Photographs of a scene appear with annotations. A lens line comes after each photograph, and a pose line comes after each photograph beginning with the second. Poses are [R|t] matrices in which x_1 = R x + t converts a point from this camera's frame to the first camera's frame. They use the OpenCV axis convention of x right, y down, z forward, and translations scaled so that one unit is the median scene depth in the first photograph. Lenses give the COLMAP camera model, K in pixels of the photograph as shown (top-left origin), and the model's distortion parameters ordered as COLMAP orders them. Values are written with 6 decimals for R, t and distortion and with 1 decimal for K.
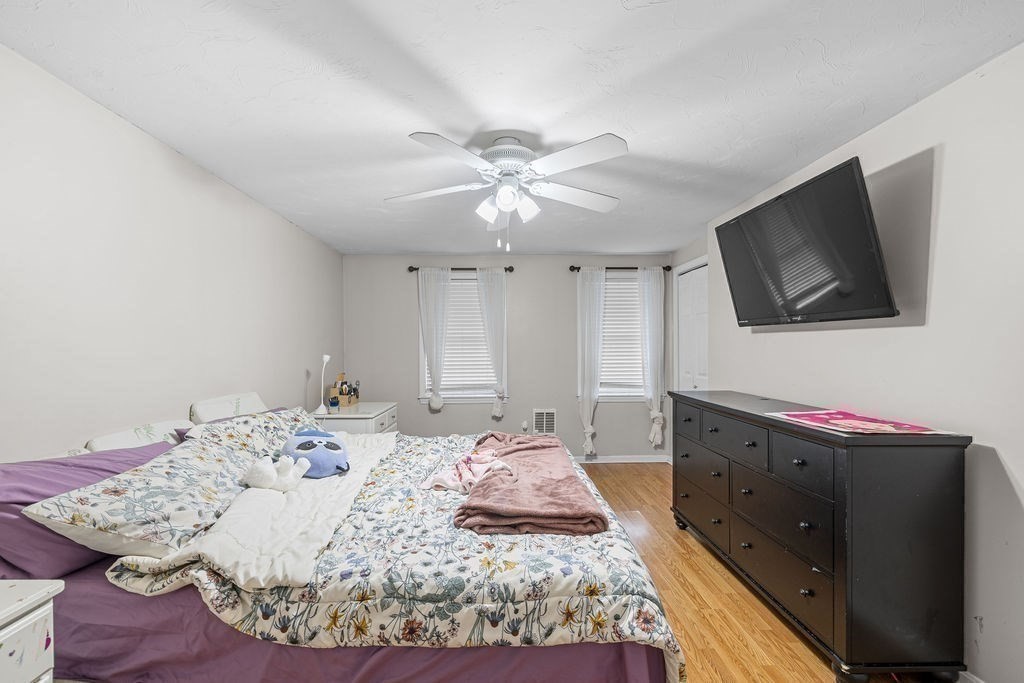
lens RADIAL K [[446.0, 0, 507.0], [0, 446.0, 351.7], [0, 0, 1]] dist [-0.001155, -0.000021]
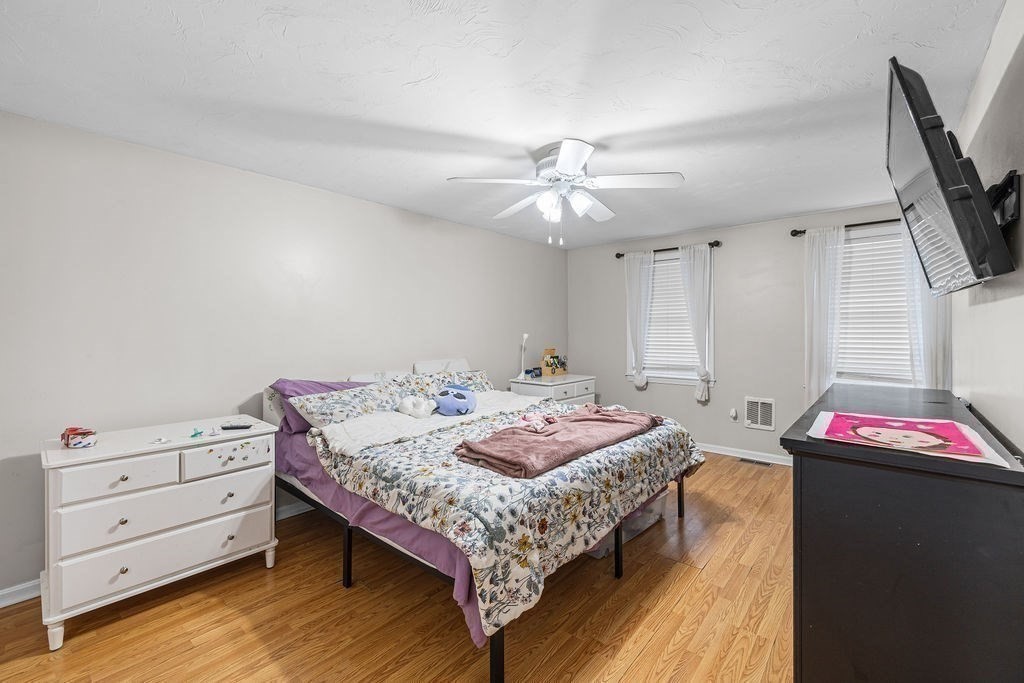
lens RADIAL K [[433.7, 0, 497.7], [0, 433.7, 334.8], [0, 0, 1]] dist [-0.001480, -0.000305]
pose [[0.732153, 0.010200, -0.681064, 1.029124], [-0.005946, 0.999945, 0.008583, 0.000940], [0.681114, -0.002234, 0.732174, 0.089046]]
